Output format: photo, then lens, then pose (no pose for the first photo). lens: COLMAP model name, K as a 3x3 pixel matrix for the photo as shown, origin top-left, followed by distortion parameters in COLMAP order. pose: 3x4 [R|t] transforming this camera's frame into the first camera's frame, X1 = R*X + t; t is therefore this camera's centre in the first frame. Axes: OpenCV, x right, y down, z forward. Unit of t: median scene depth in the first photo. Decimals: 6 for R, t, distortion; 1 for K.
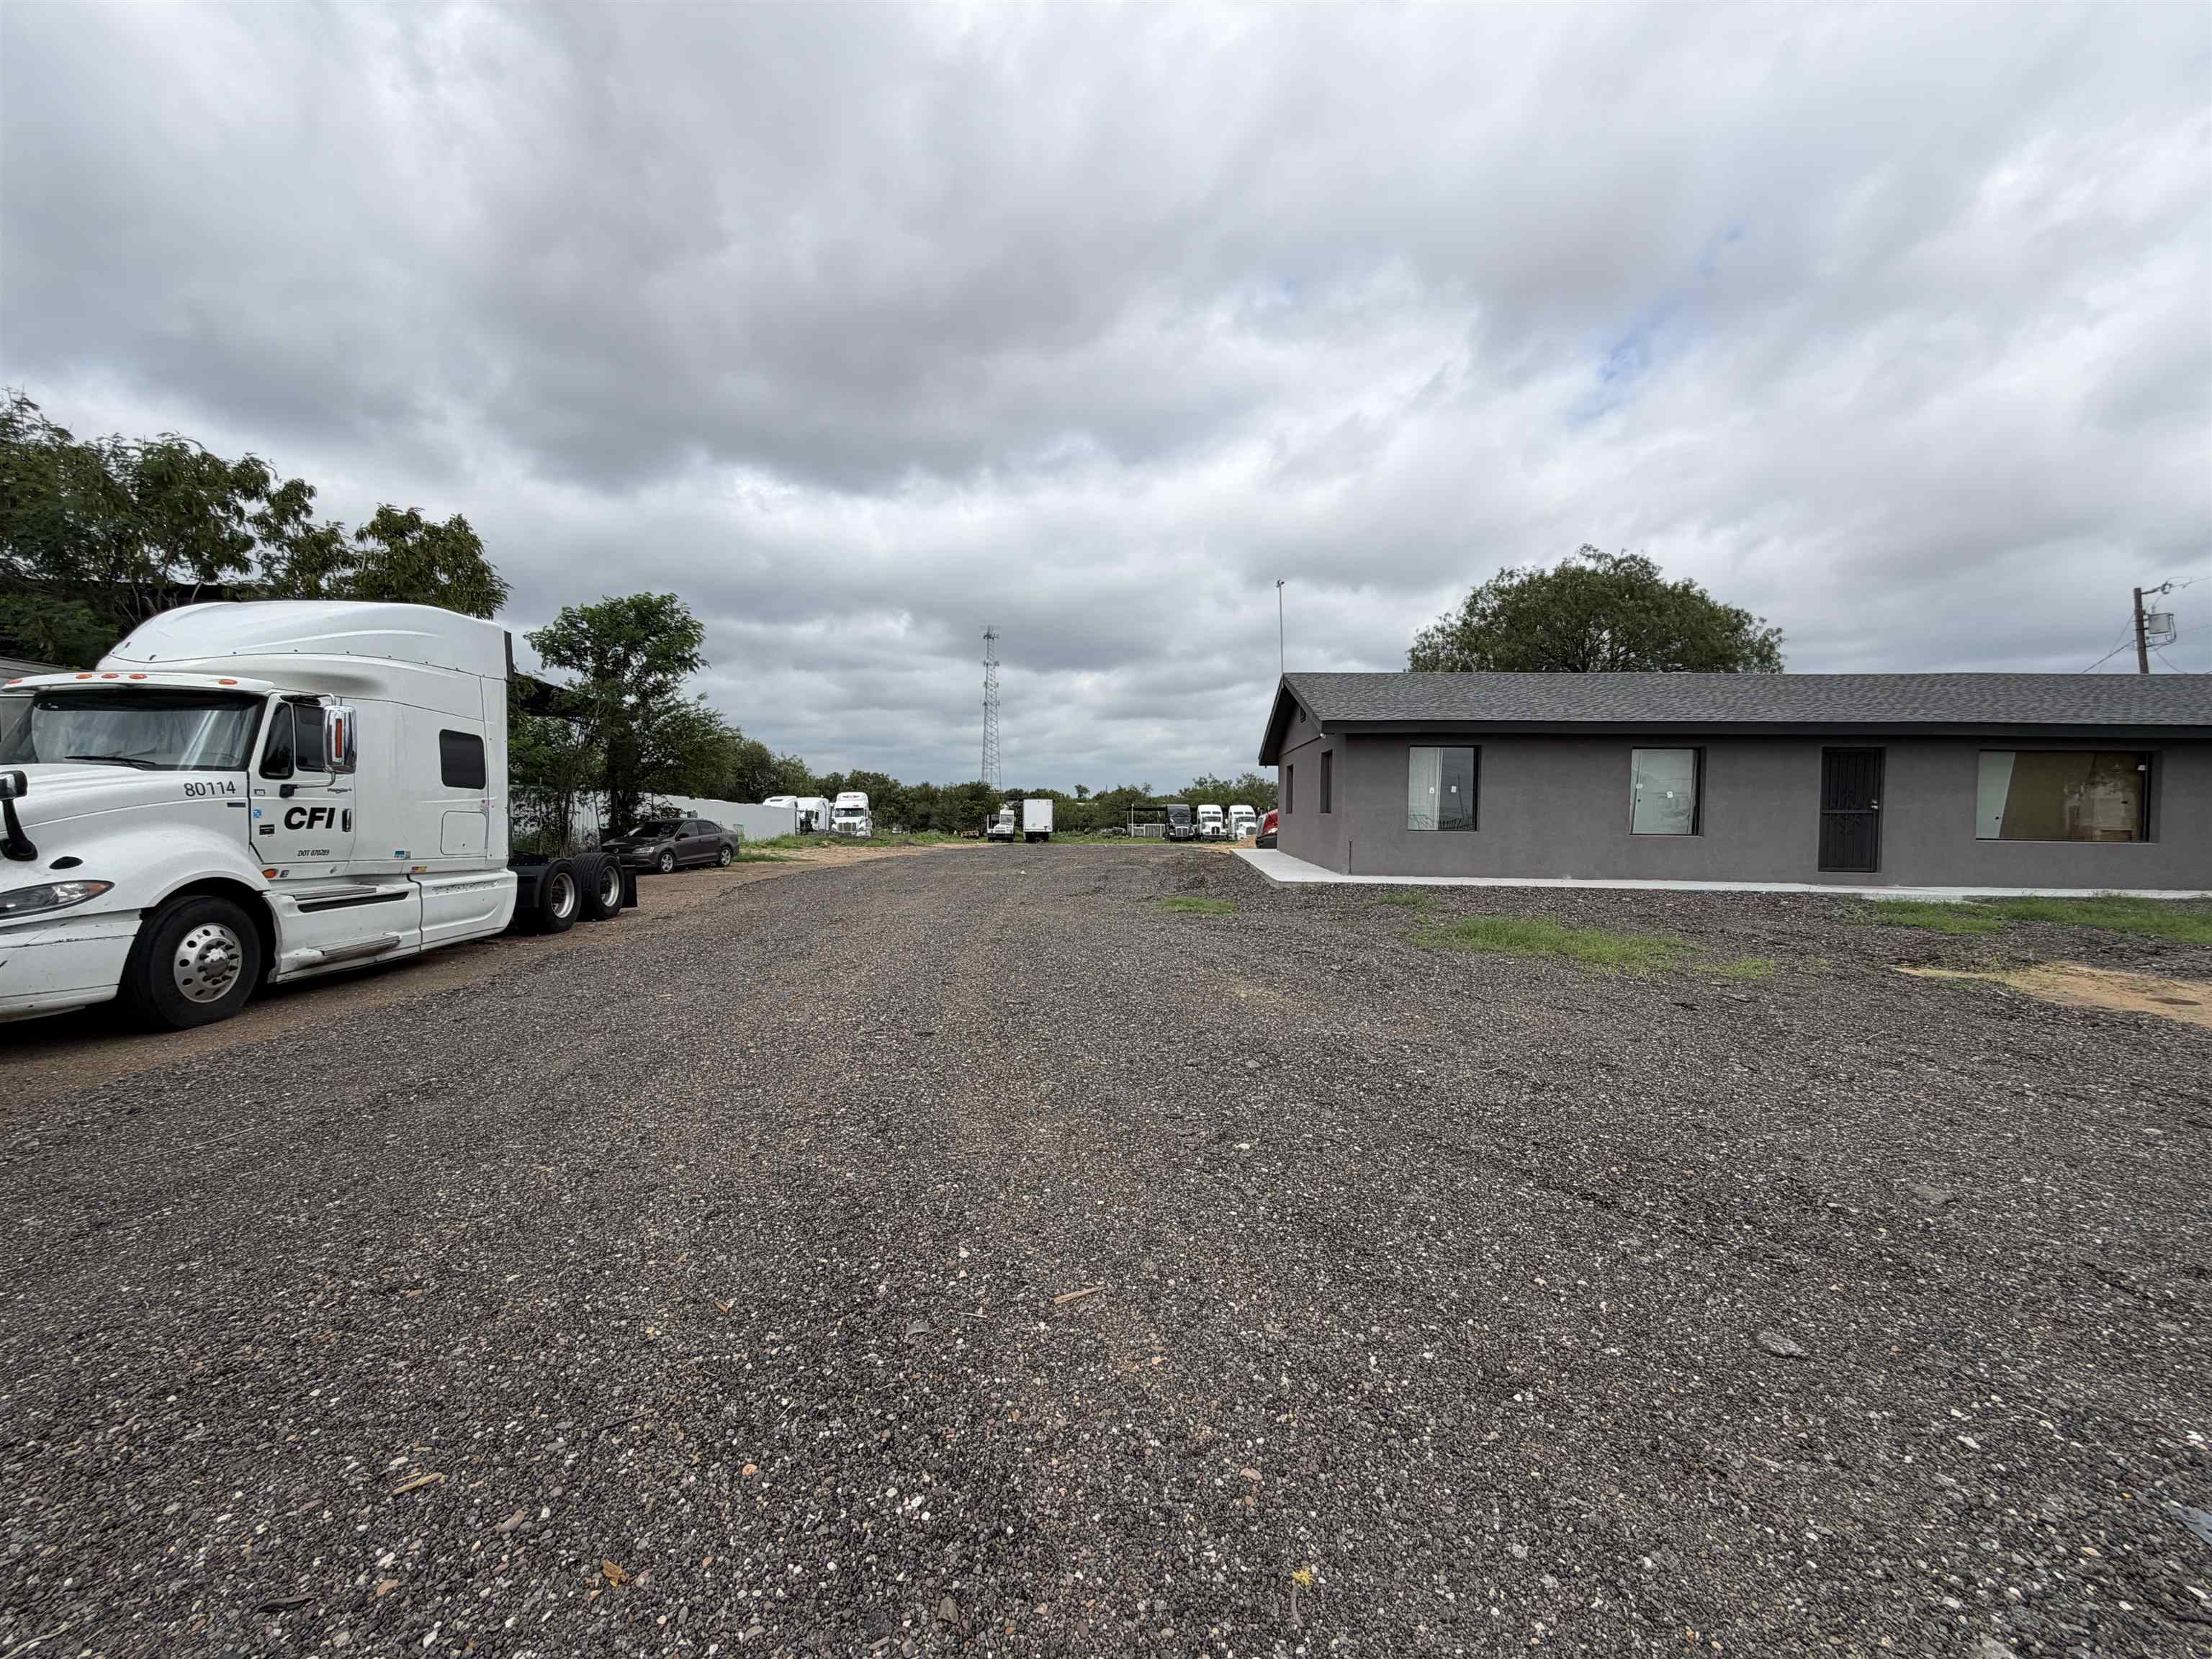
lens RADIAL K [[872.6, 0, 1106.0], [0, 872.6, 829.5], [0, 0, 1]] dist [-0.000044, 0.000176]
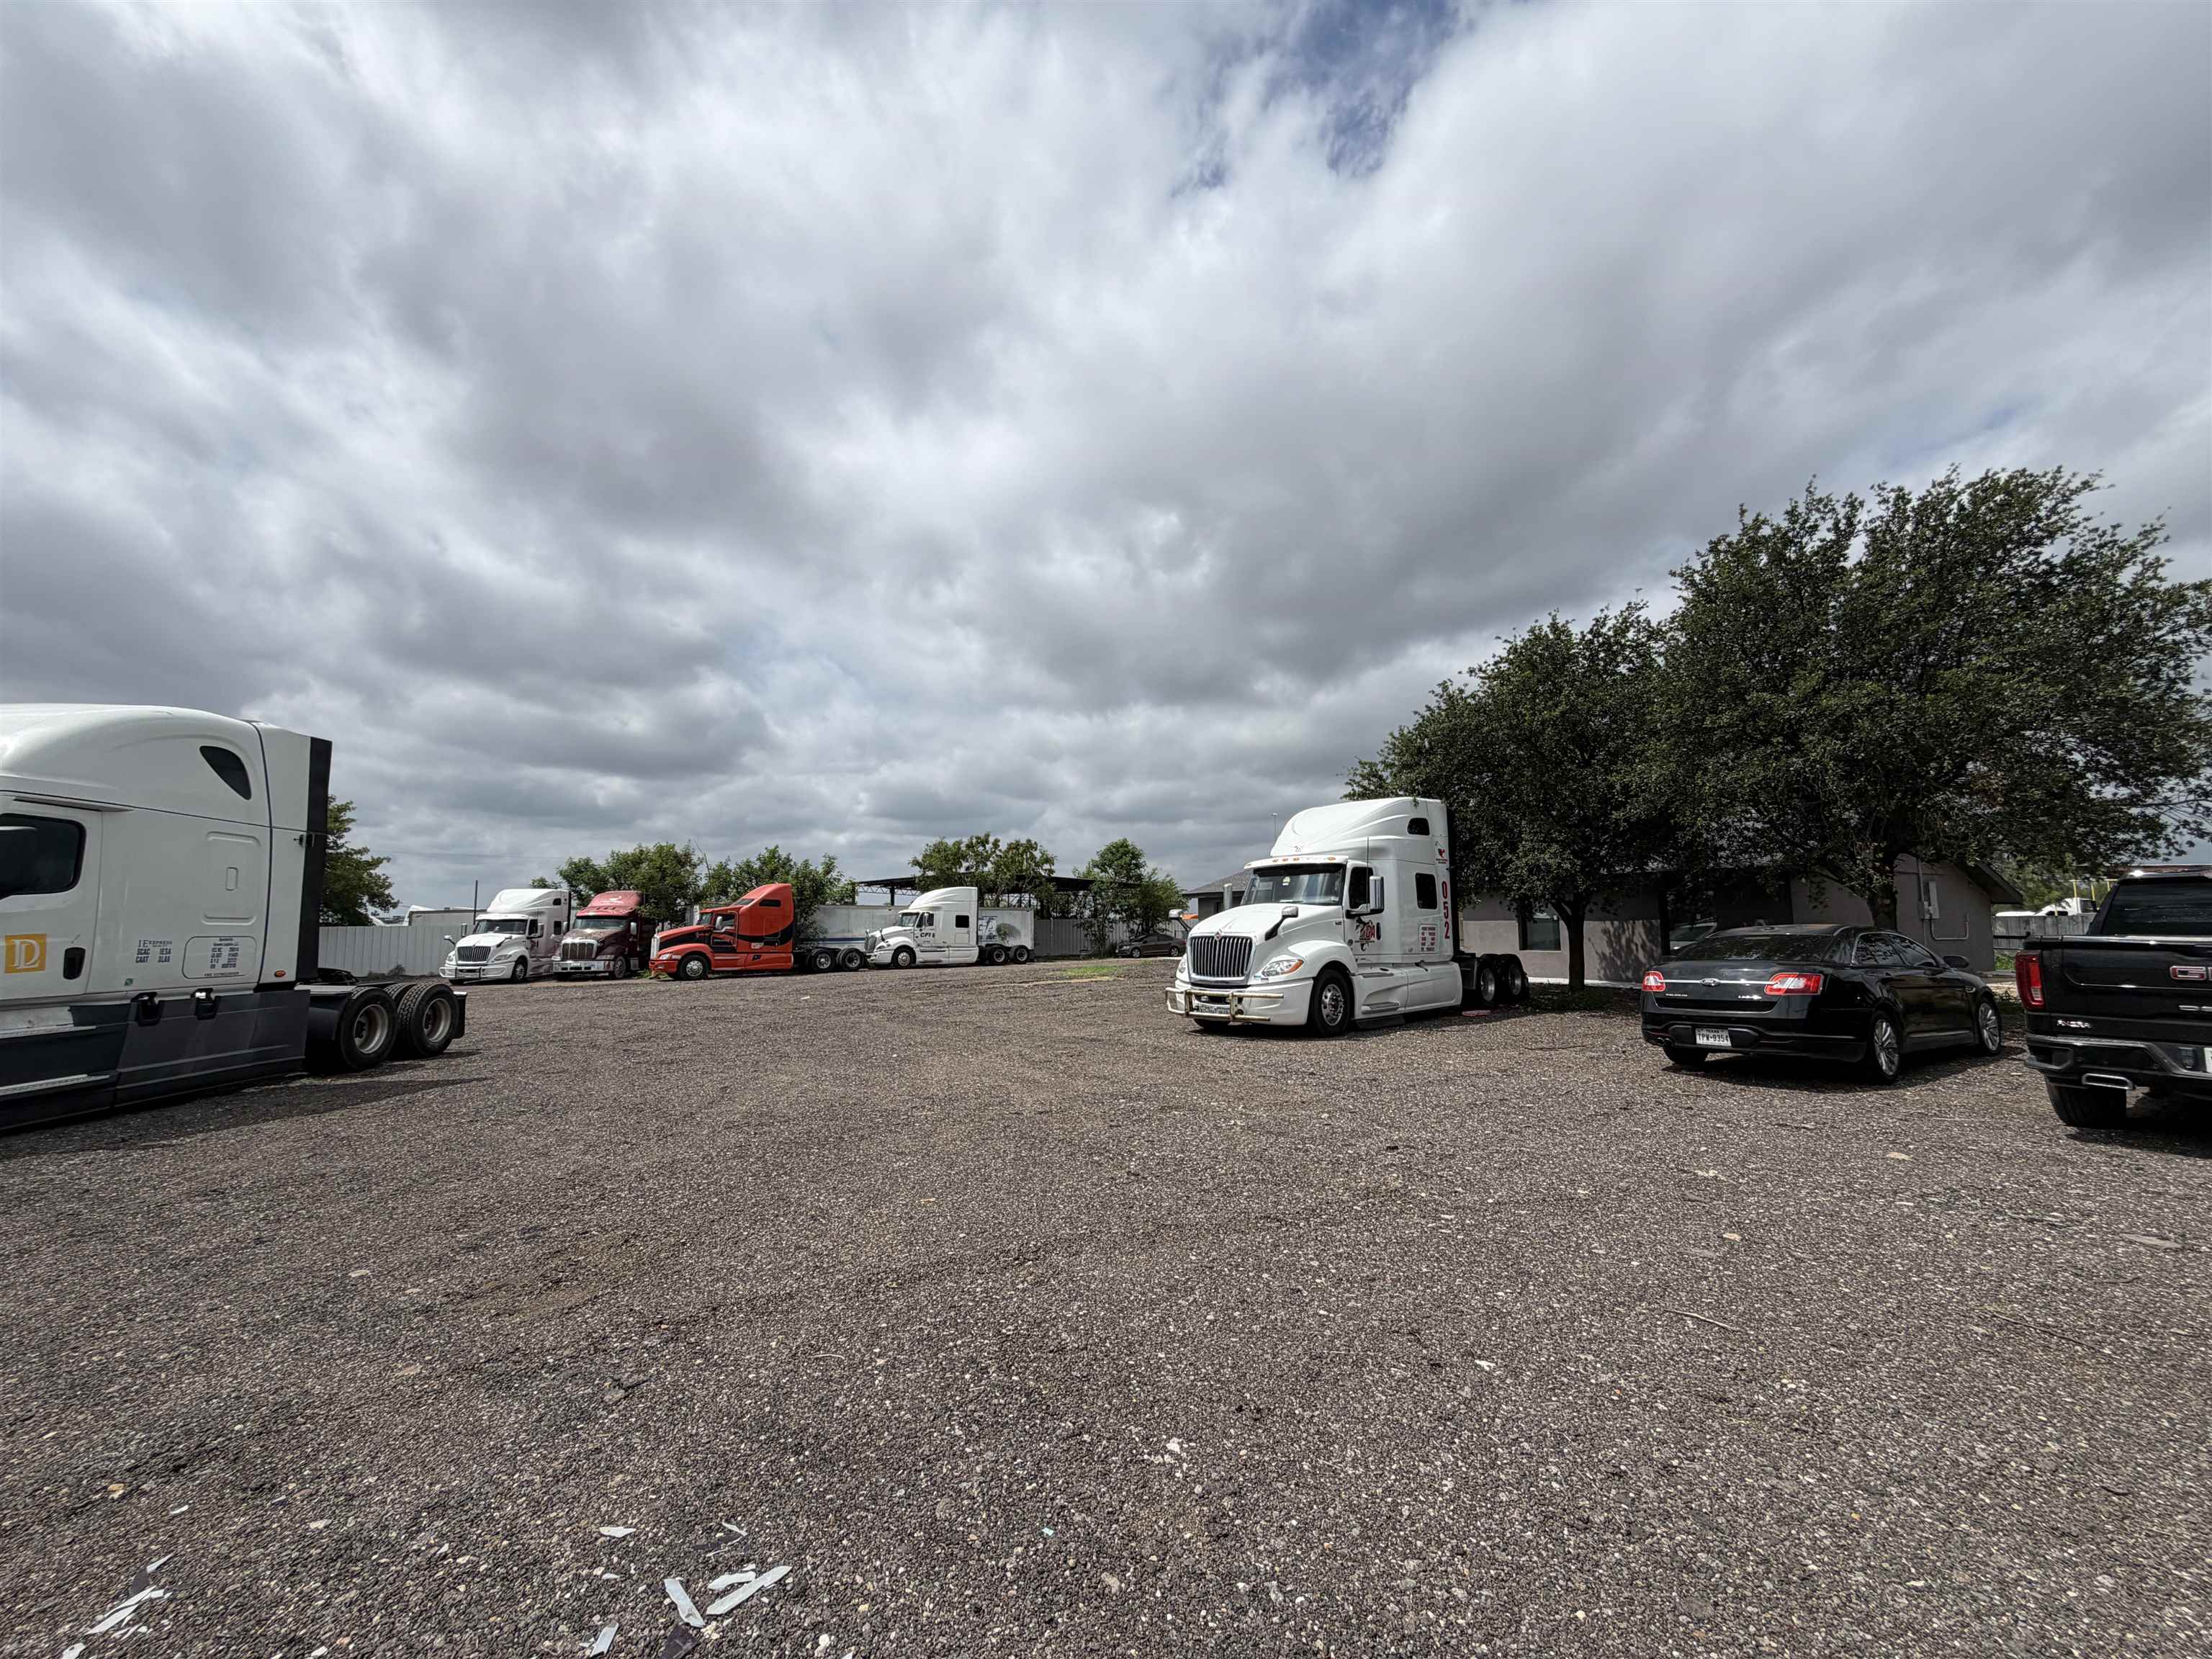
lens RADIAL K [[872.6, 0, 1106.0], [0, 872.6, 829.5], [0, 0, 1]] dist [-0.000044, 0.000176]
pose [[0.130514, -0.120430, -0.984105, 3.678351], [0.001456, 0.992617, -0.121278, -0.003572], [0.991445, 0.014396, 0.129725, 1.107710]]
